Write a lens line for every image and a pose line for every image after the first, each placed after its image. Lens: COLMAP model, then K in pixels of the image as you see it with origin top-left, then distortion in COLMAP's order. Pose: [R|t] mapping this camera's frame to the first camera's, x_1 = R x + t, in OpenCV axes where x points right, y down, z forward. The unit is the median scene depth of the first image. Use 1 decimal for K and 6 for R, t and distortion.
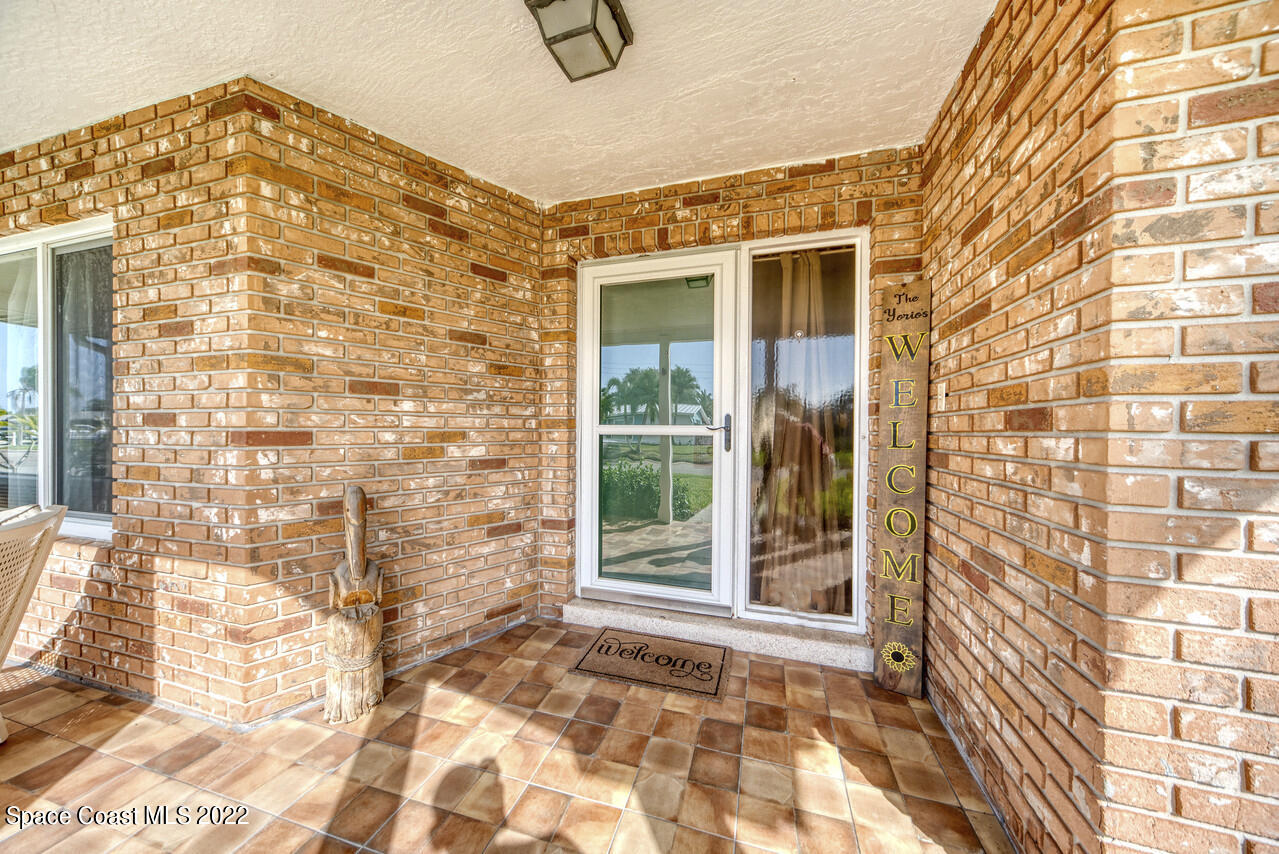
lens RADIAL K [[439.2, 0, 627.7], [0, 439.2, 430.4], [0, 0, 1]] dist [0.008005, 0.000781]
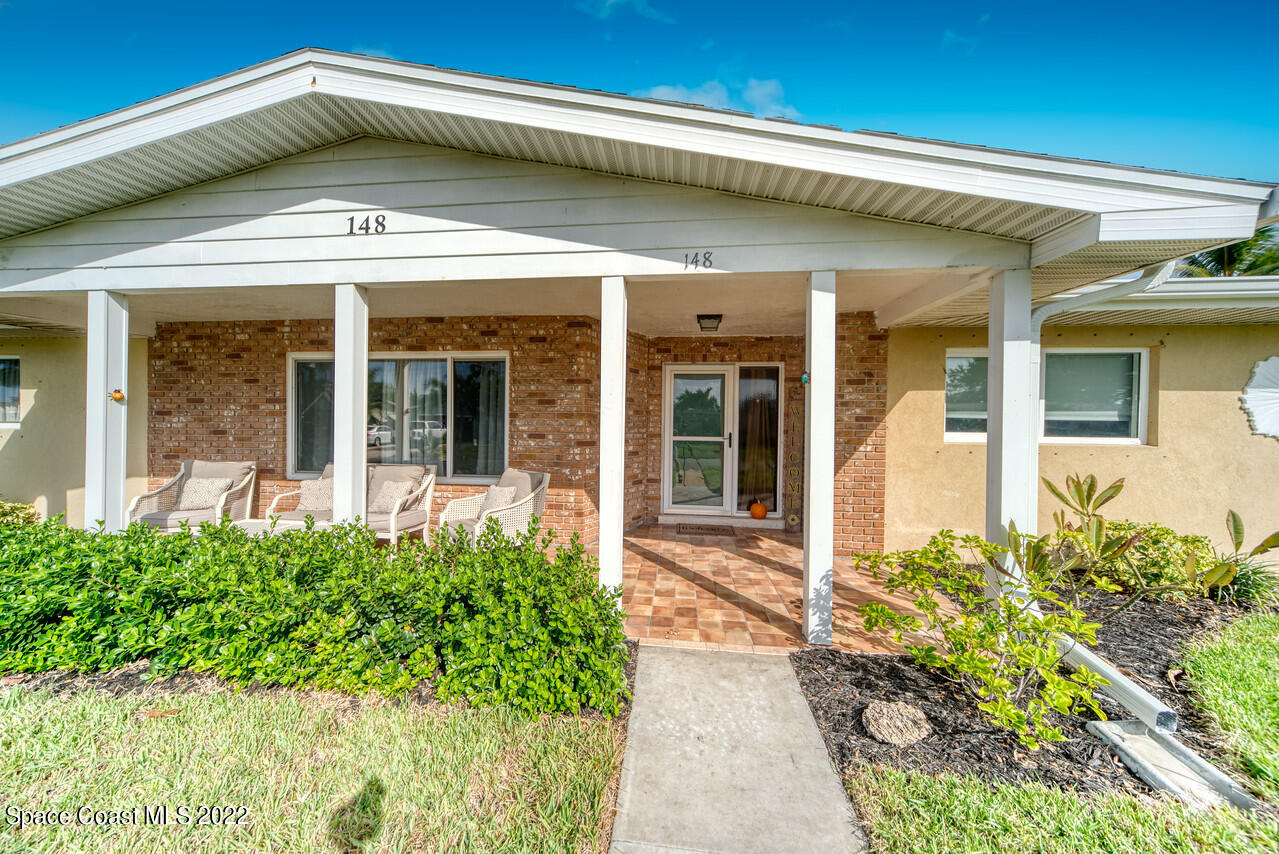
lens RADIAL K [[444.2, 0, 629.0], [0, 444.2, 427.2], [0, 0, 1]] dist [0.008034, 0.000030]
pose [[0.979417, 0.007092, 0.201725, -0.953707], [-0.007628, 0.999969, 0.001880, -0.077986], [-0.201705, -0.003380, 0.979440, -1.509974]]
